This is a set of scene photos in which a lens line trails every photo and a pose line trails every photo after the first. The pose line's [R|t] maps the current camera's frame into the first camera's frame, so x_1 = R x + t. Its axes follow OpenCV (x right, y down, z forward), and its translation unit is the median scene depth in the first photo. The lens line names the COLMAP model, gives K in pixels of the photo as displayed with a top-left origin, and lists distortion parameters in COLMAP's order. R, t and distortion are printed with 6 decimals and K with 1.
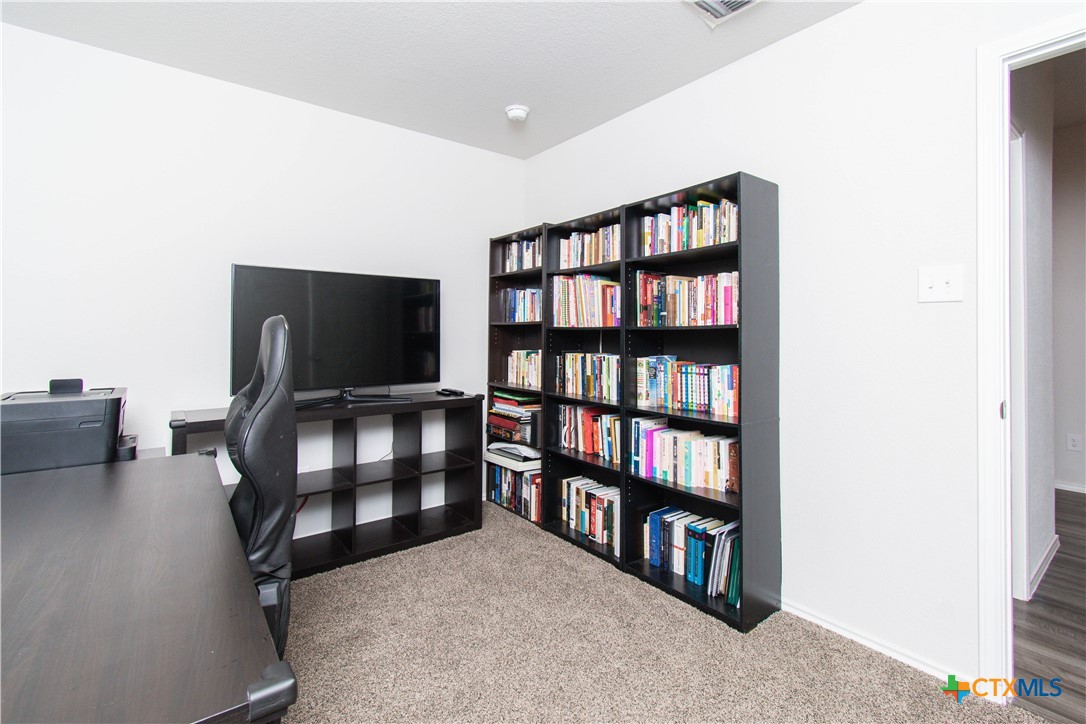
lens RADIAL K [[488.5, 0, 541.9], [0, 488.5, 339.7], [0, 0, 1]] dist [-0.000138, -0.000644]
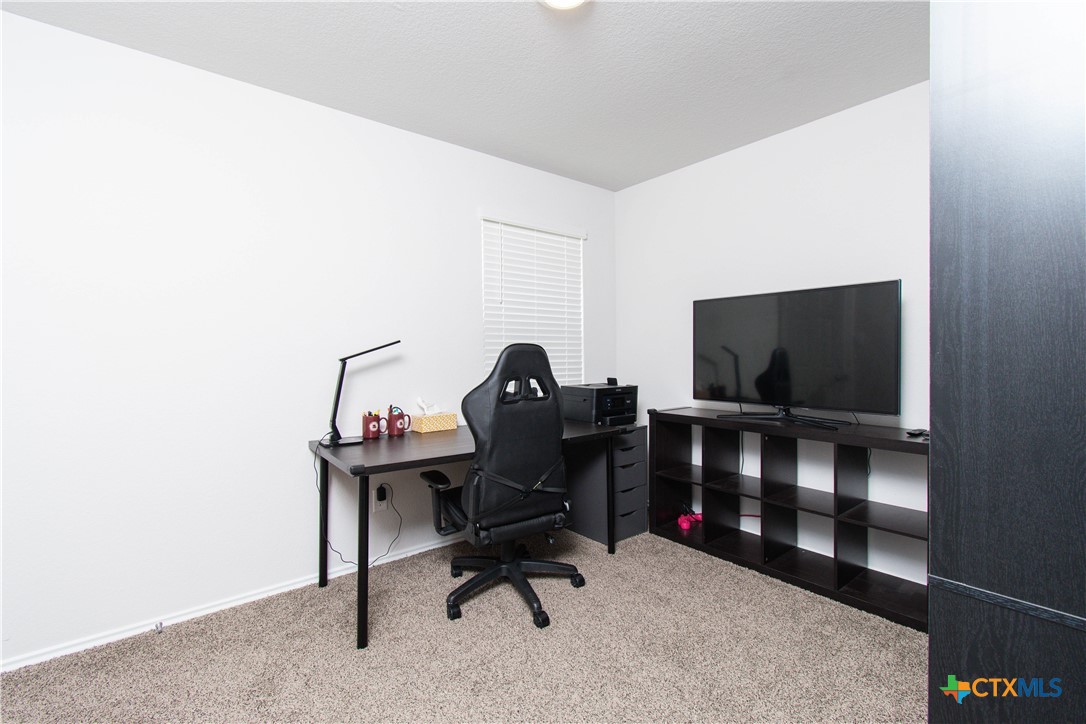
lens RADIAL K [[480.1, 0, 543.0], [0, 480.1, 362.0], [0, 0, 1]] dist [0.001268, -0.000013]
pose [[0.012269, 0.009472, -0.999880, 0.603467], [-0.012568, 0.999878, 0.009318, 0.004558], [0.999846, 0.012452, 0.012386, 0.496452]]
